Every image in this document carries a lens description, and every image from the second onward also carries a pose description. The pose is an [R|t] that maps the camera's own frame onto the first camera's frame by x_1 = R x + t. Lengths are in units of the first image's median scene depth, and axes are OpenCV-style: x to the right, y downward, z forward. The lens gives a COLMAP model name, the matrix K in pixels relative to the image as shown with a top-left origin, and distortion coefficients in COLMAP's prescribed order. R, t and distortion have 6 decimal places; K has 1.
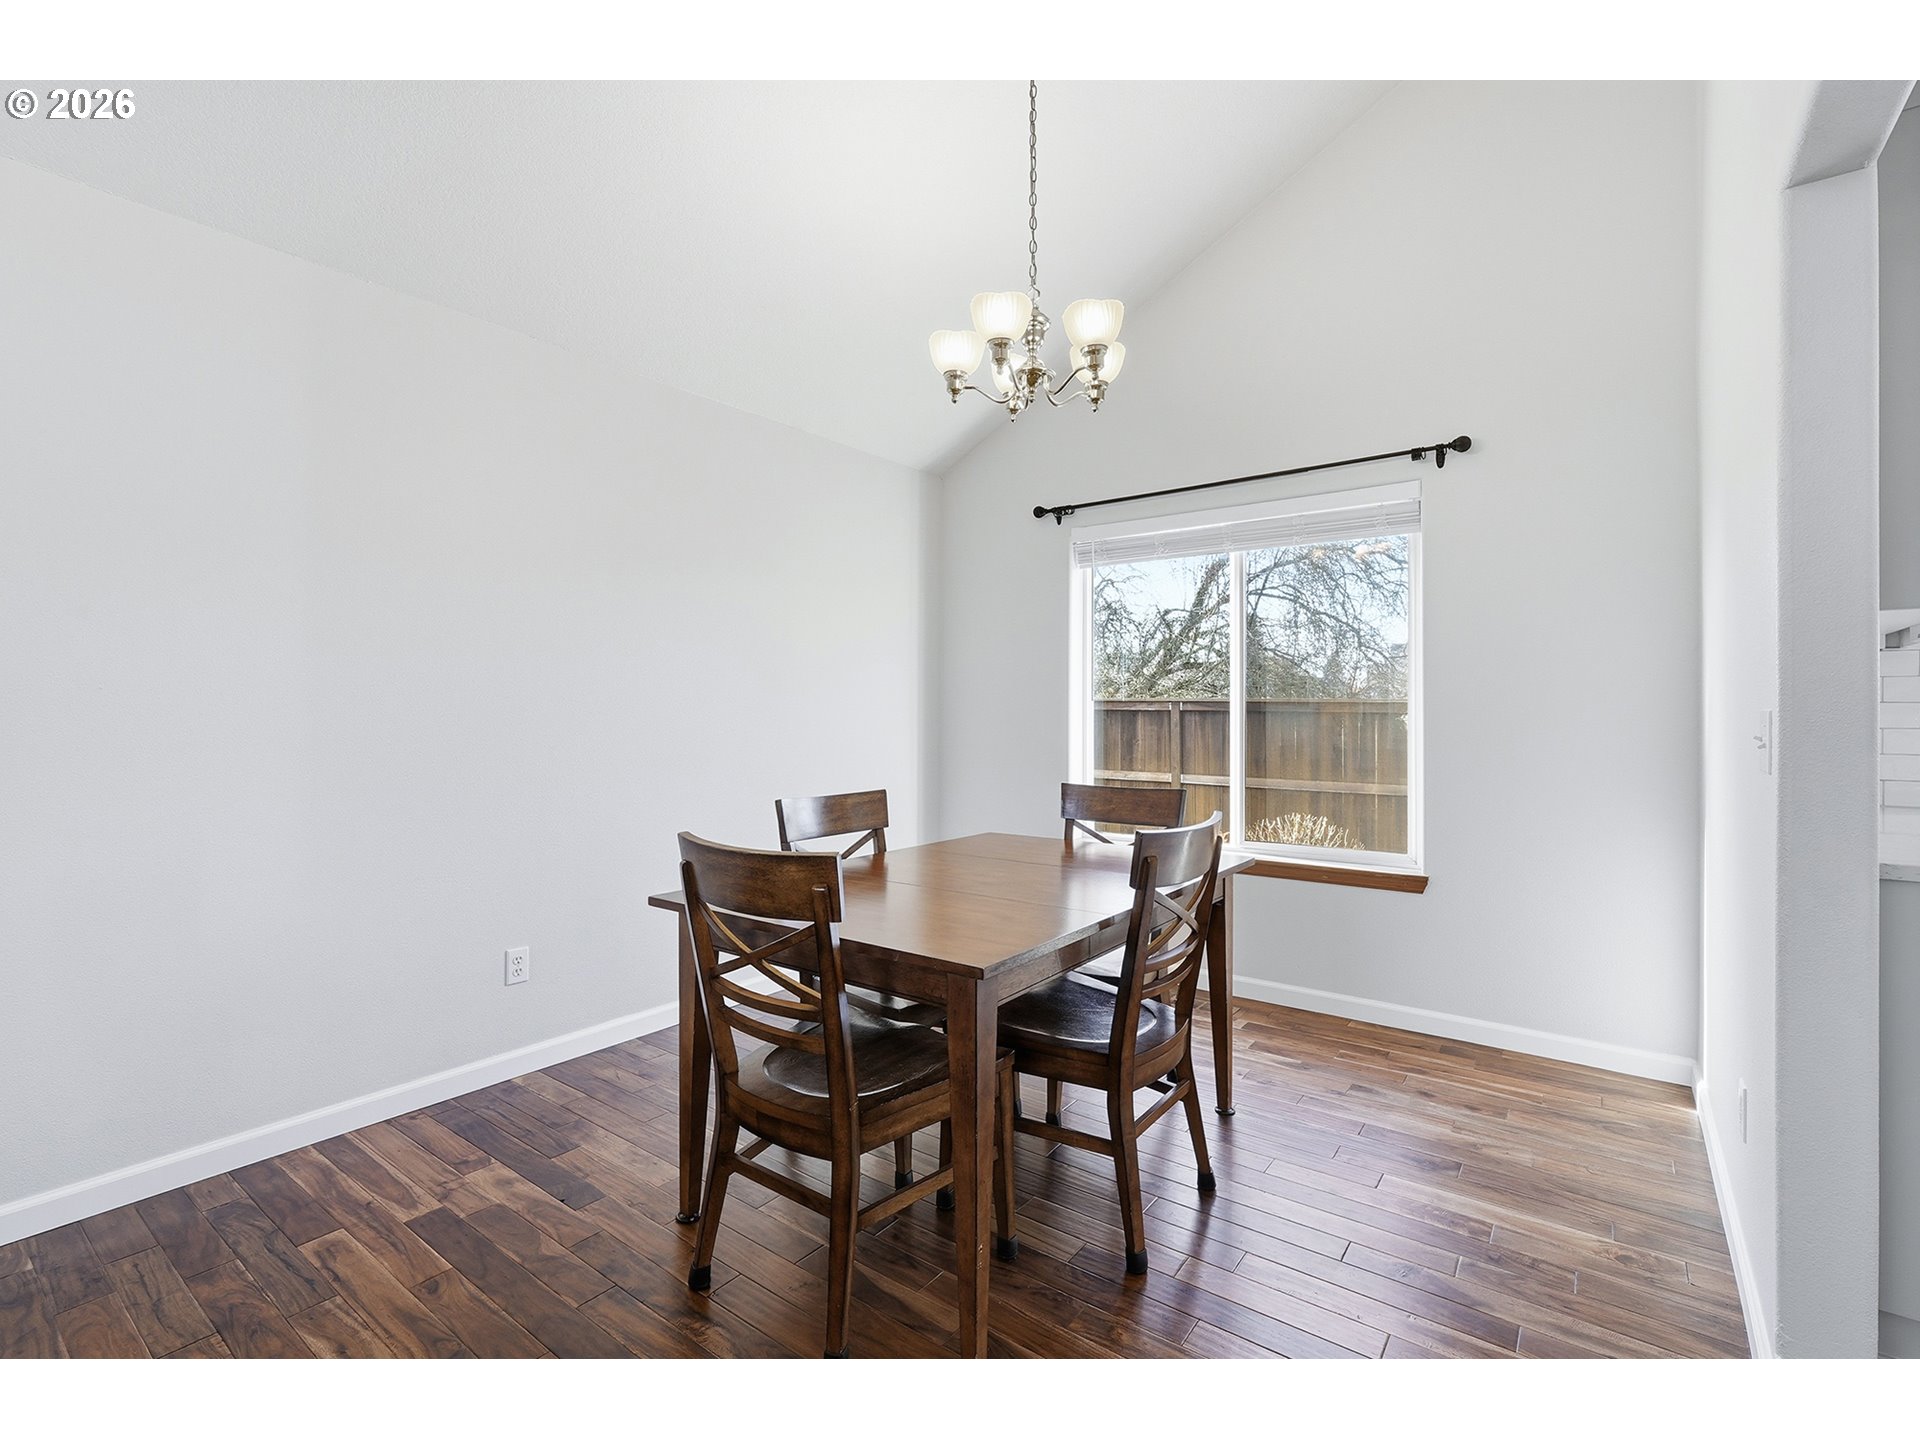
lens RADIAL K [[866.2, 0, 958.5], [0, 866.2, 722.6], [0, 0, 1]] dist [-0.007795, 0.004144]
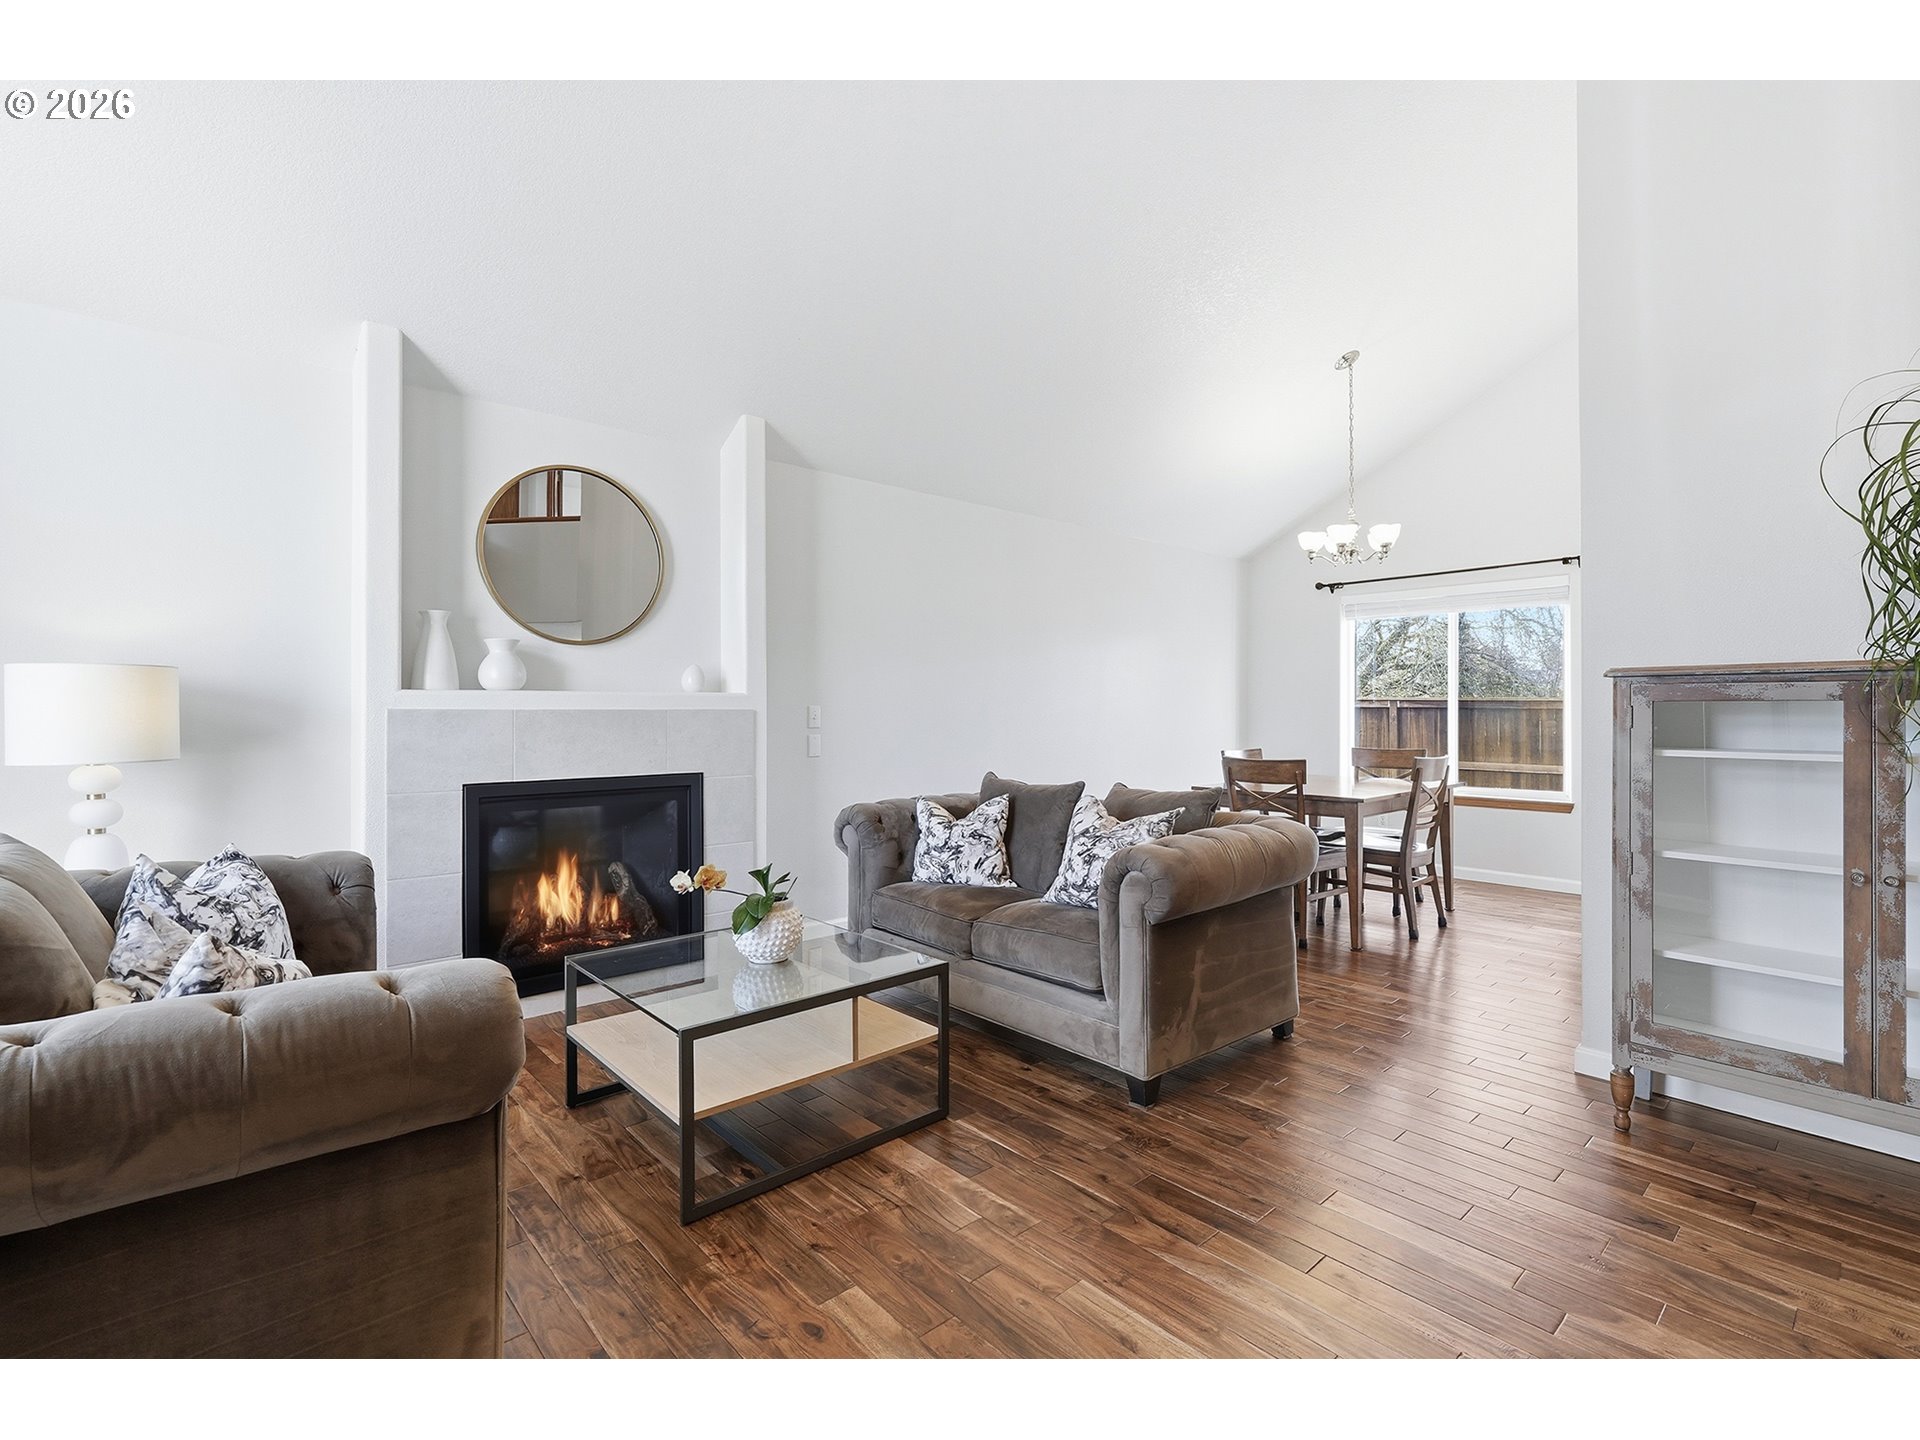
lens RADIAL K [[866.2, 0, 960.8], [0, 866.2, 719.4], [0, 0, 1]] dist [-0.007795, 0.004144]
pose [[0.980526, -0.003246, -0.196364, -0.240976], [0.003123, 0.999995, -0.000934, 0.004945], [0.196366, 0.000303, 0.980531, -0.699380]]
